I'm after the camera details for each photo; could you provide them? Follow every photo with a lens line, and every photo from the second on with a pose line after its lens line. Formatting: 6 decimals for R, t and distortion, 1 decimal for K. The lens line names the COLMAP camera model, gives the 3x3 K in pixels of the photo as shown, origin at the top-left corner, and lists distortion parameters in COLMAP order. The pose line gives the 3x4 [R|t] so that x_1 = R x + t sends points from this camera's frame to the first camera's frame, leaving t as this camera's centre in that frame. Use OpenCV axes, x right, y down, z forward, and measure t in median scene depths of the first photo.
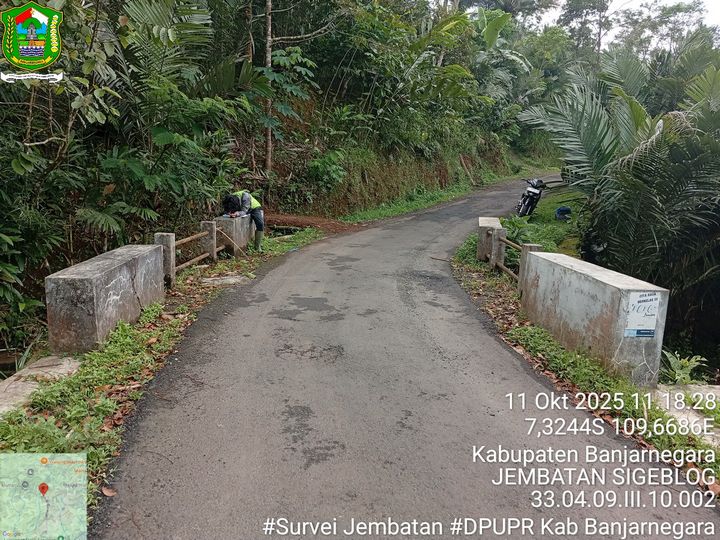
lens RADIAL K [[549.5, 0, 360.0], [0, 549.5, 270.0], [0, 0, 1]] dist [0.097956, -0.199483]
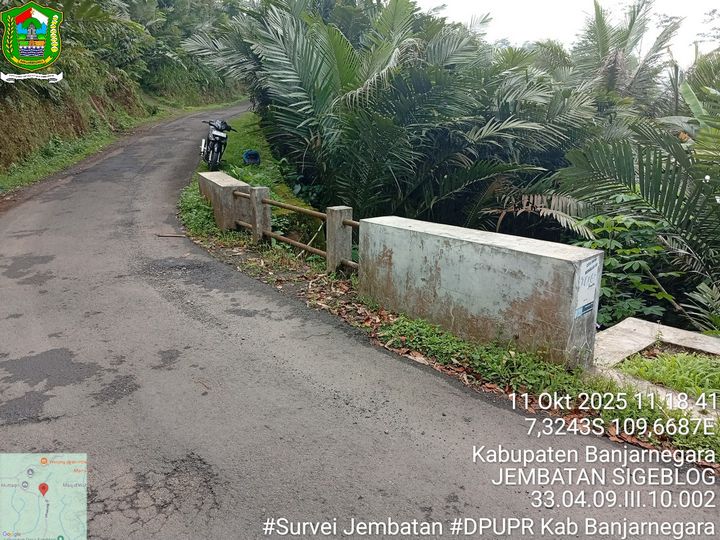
lens RADIAL K [[549.5, 0, 360.0], [0, 549.5, 270.0], [0, 0, 1]] dist [0.097956, -0.199483]
pose [[0.795210, -0.205213, 0.570551, -0.084373], [0.145910, 0.978099, 0.148434, -0.045362], [-0.588516, -0.034787, 0.807737, 0.223724]]
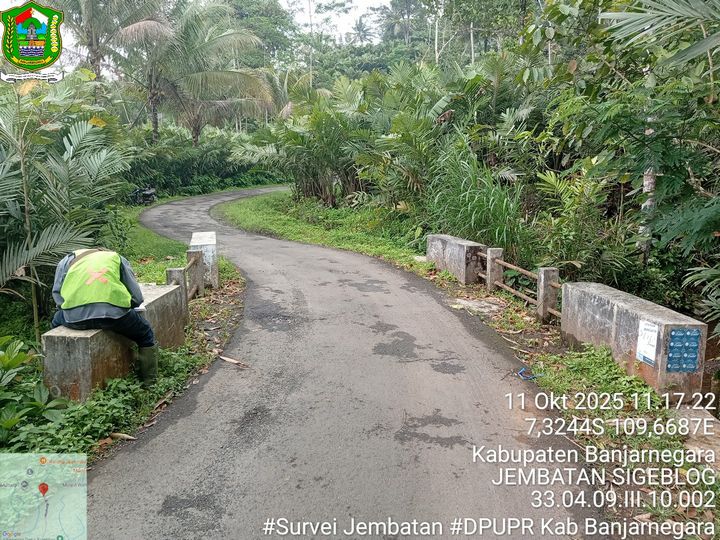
lens RADIAL K [[549.5, 0, 360.0], [0, 549.5, 270.0], [0, 0, 1]] dist [0.097956, -0.199483]
pose [[-0.982037, -0.007796, -0.188530, 0.118598], [-0.072895, 0.937252, 0.340948, -0.279066], [0.174042, 0.348566, -0.920984, 1.393019]]
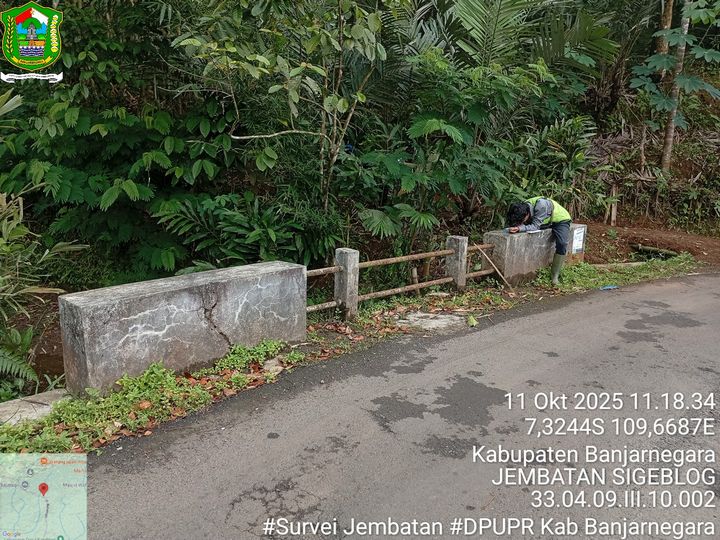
lens RADIAL K [[549.5, 0, 360.0], [0, 549.5, 270.0], [0, 0, 1]] dist [0.097956, -0.199483]
pose [[0.704346, 0.138632, -0.696188, 0.133358], [-0.135470, 0.988970, 0.059877, -0.057230], [0.696811, 0.052139, 0.715358, 0.306008]]
